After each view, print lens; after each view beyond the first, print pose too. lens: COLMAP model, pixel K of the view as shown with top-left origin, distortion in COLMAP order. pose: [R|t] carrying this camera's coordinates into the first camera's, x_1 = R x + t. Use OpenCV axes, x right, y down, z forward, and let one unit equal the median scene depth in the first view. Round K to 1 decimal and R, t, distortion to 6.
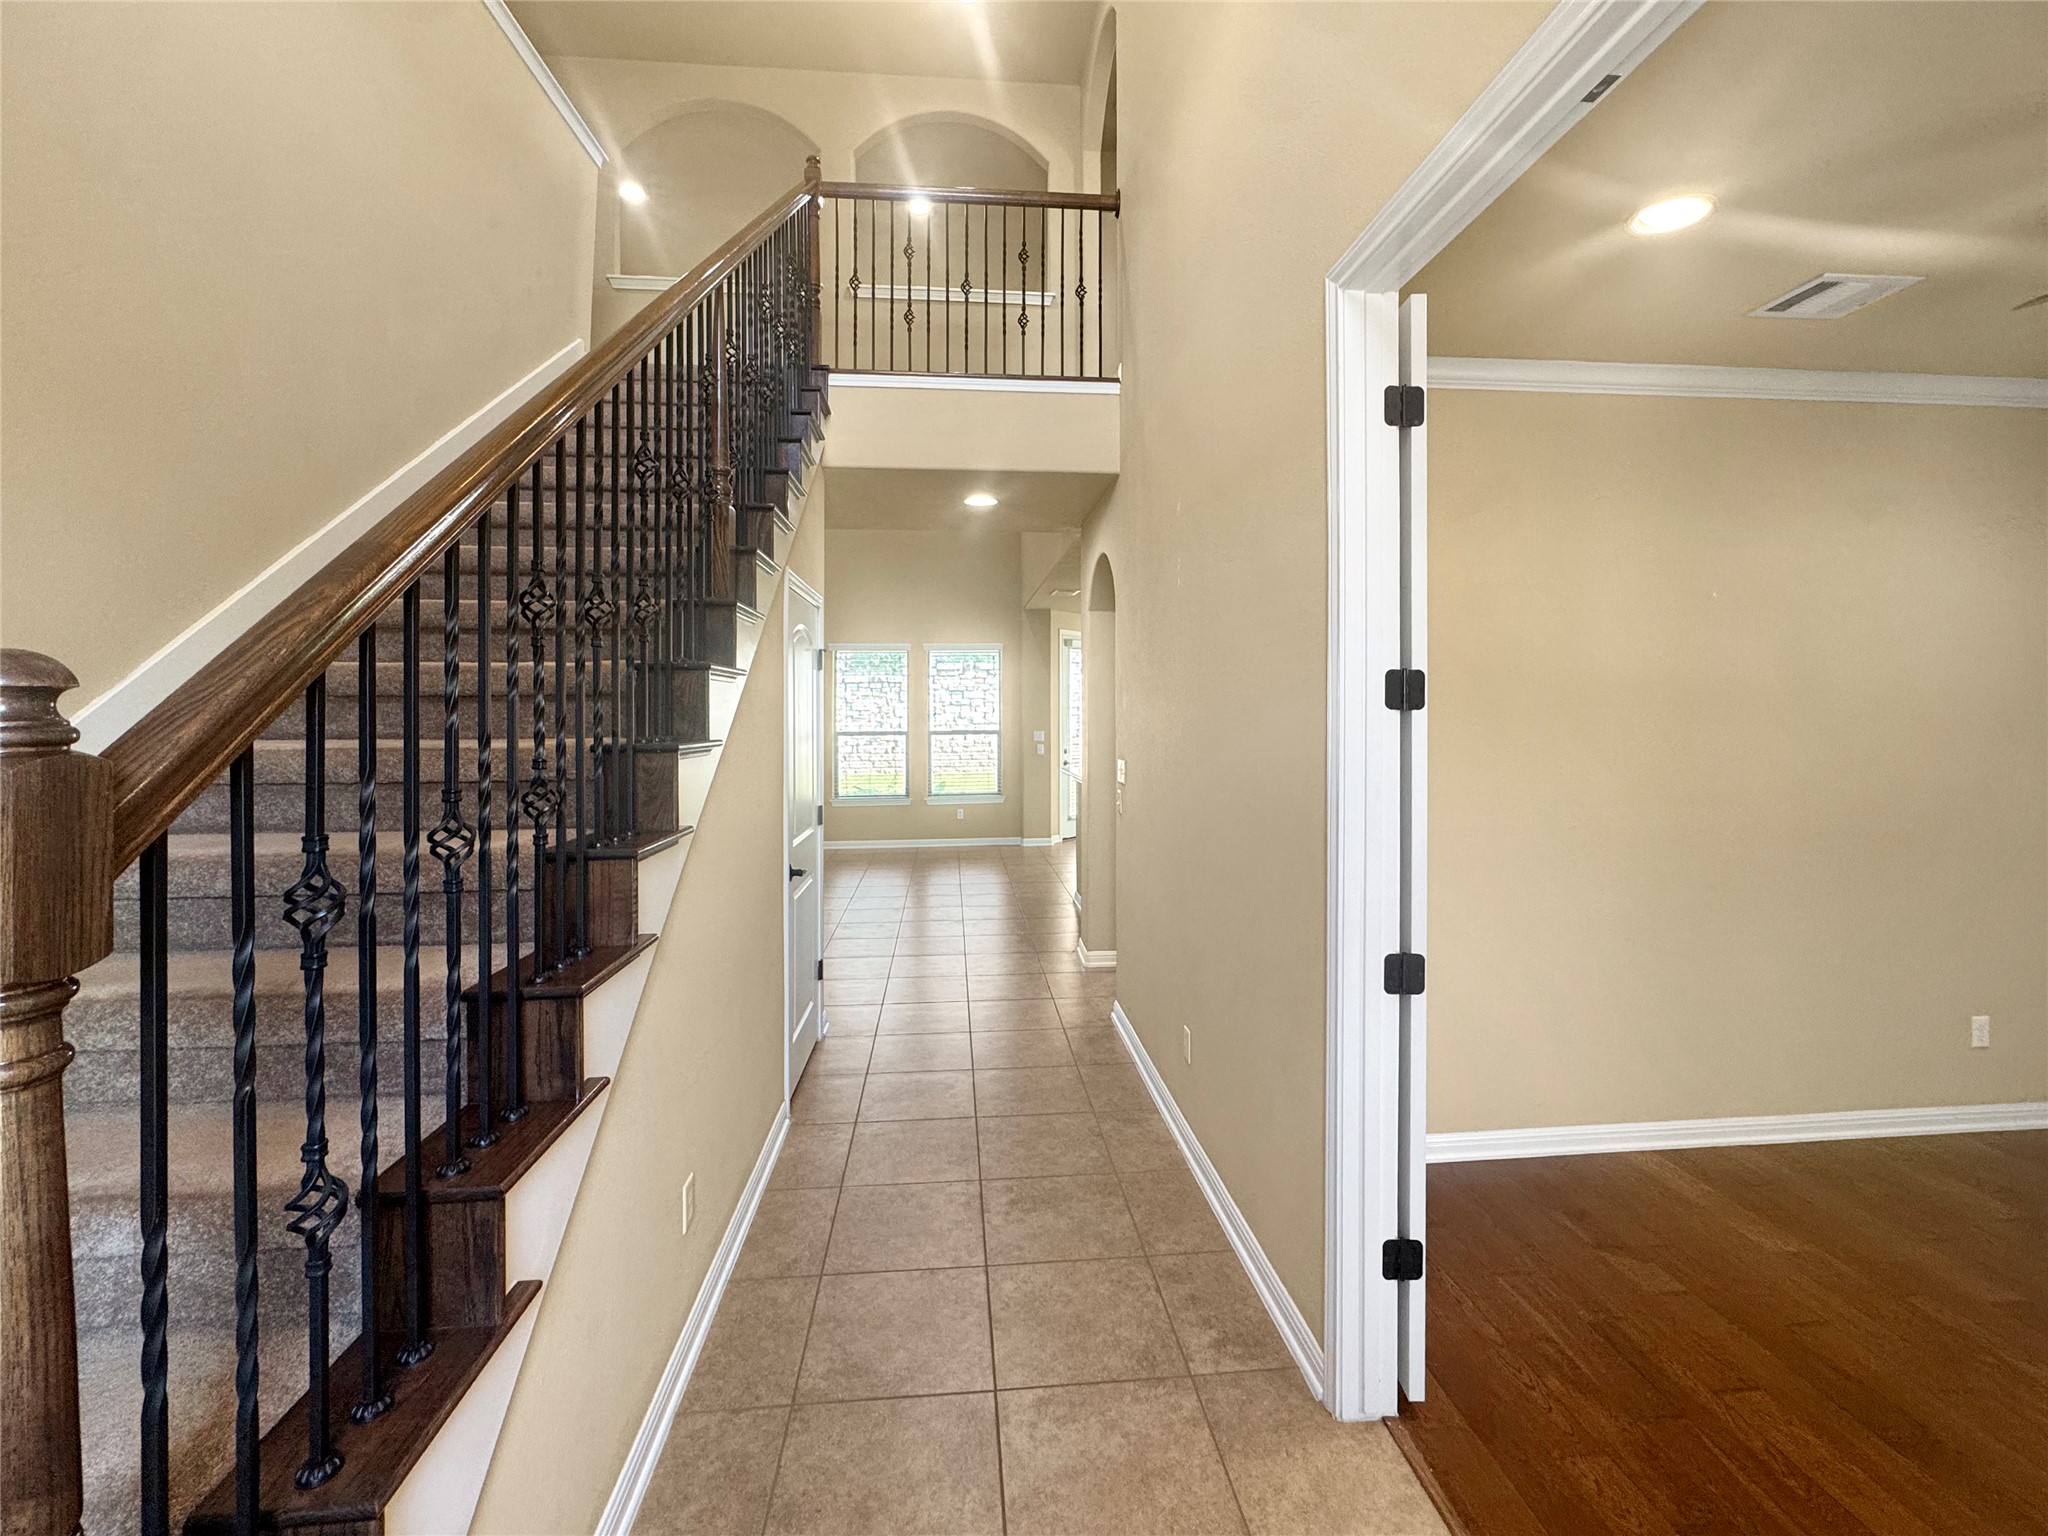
lens RADIAL K [[874.7, 0, 1025.3], [0, 874.7, 711.6], [0, 0, 1]] dist [-0.001835, -0.000633]
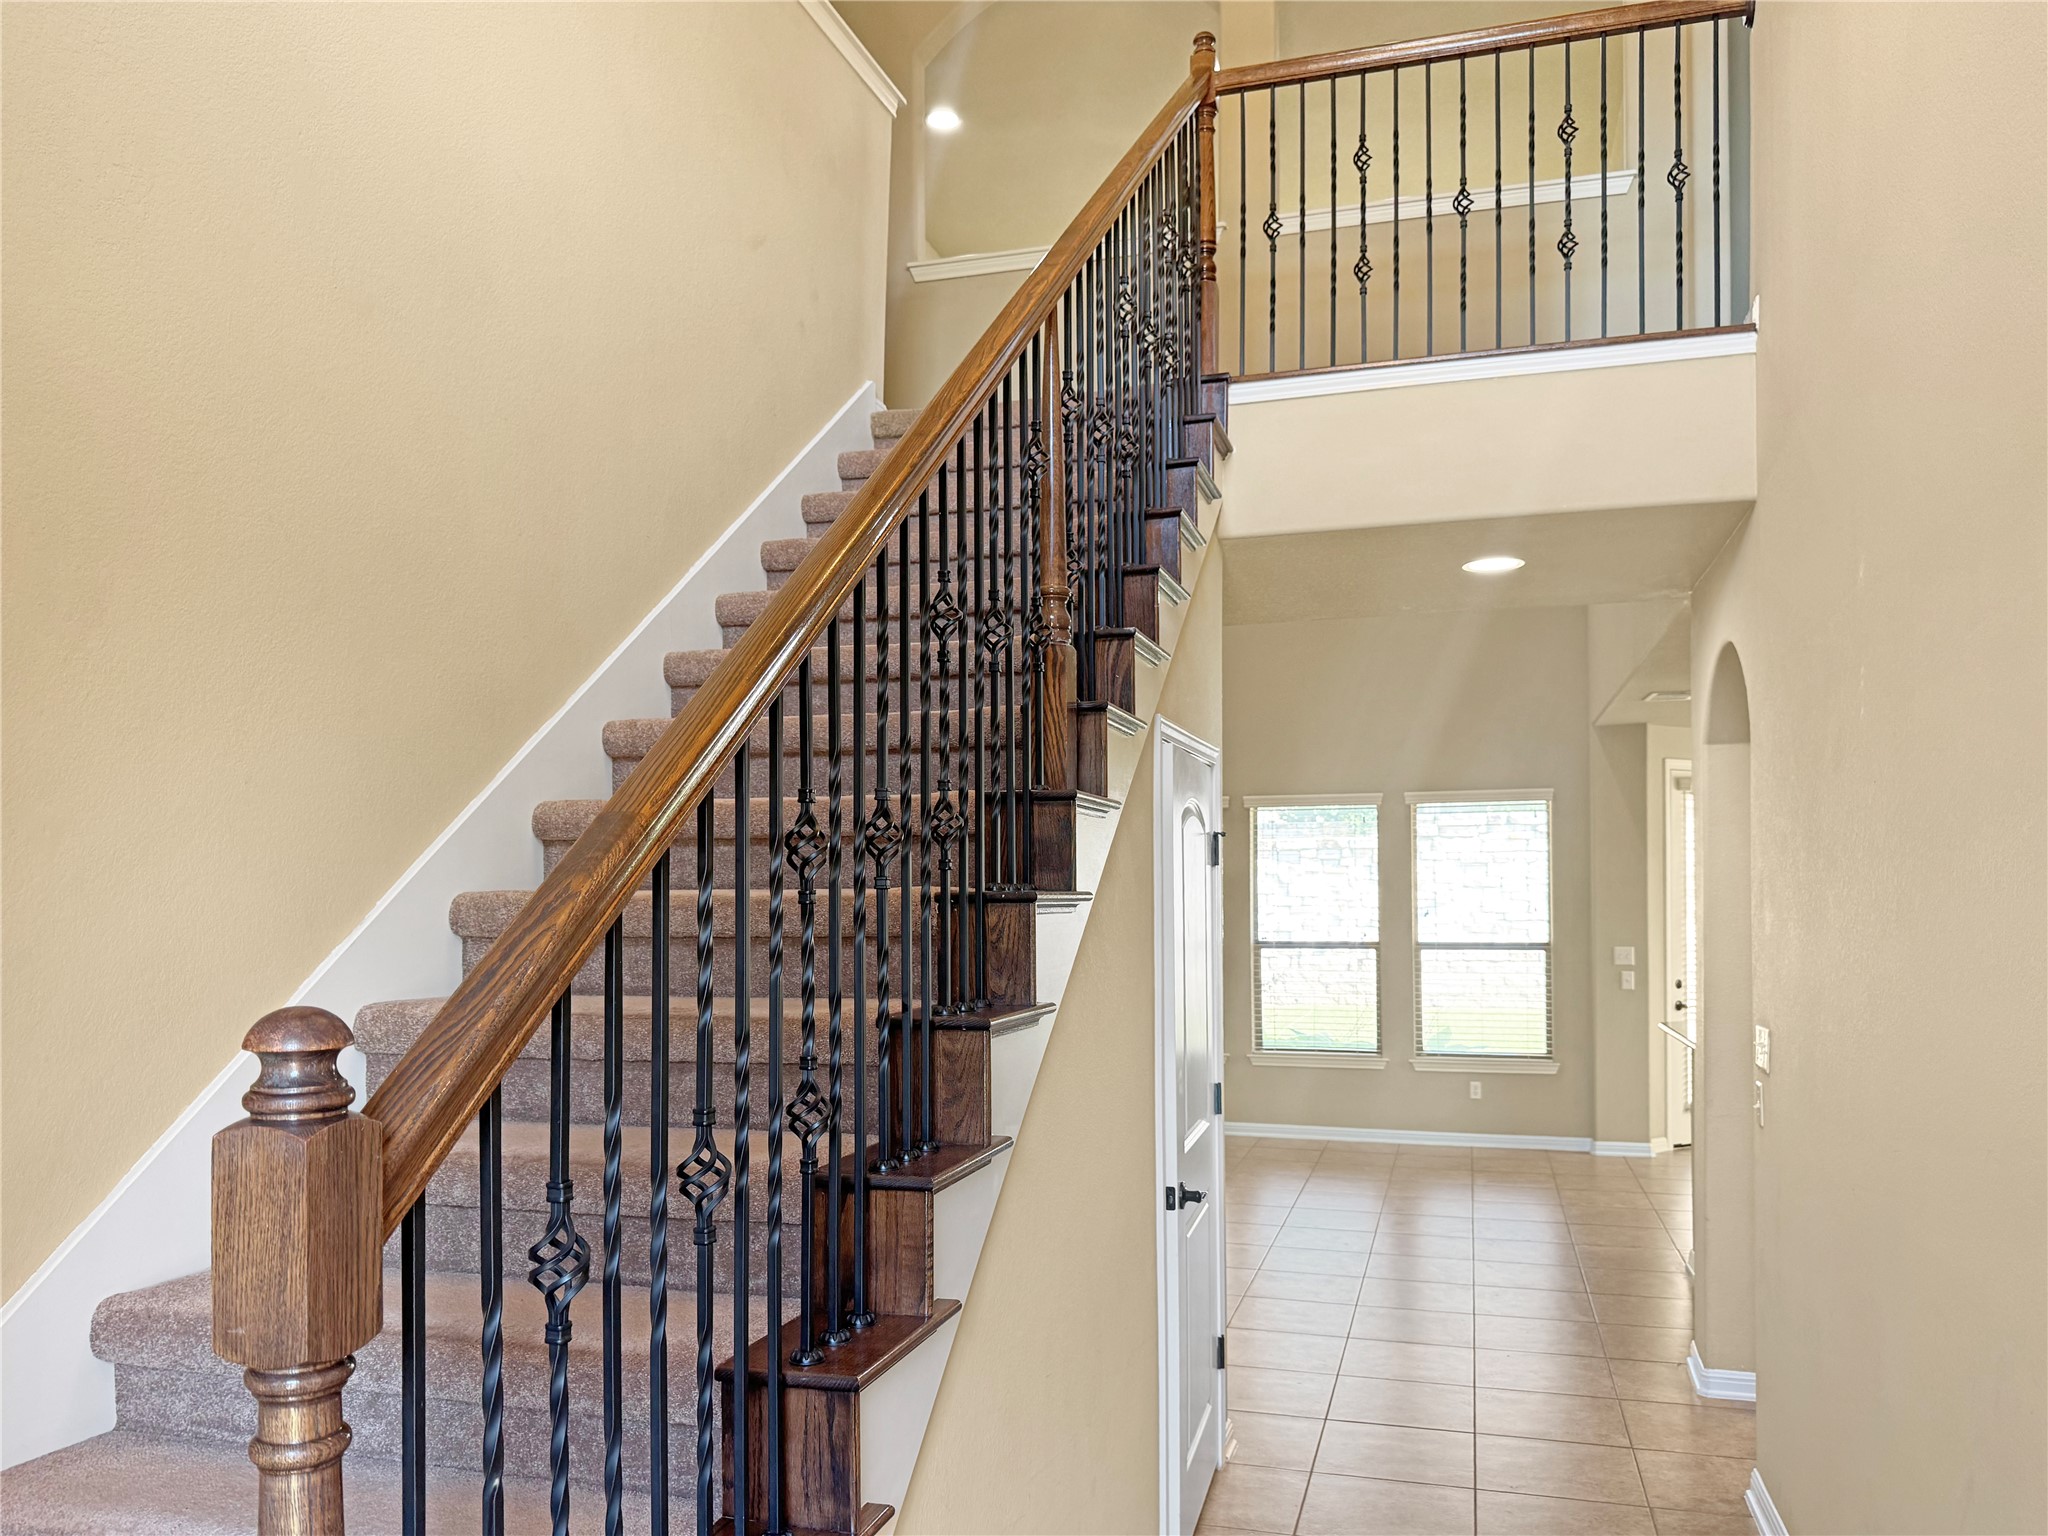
lens RADIAL K [[1492.5, 0, 1014.4], [0, 1492.5, 877.2], [0, 0, 1]] dist [0.080054, -0.163295]
pose [[0.927938, -0.005014, -0.372701, 0.056593], [0.002391, 0.999969, -0.007501, -0.064690], [0.372727, 0.006069, 0.927921, -0.078136]]
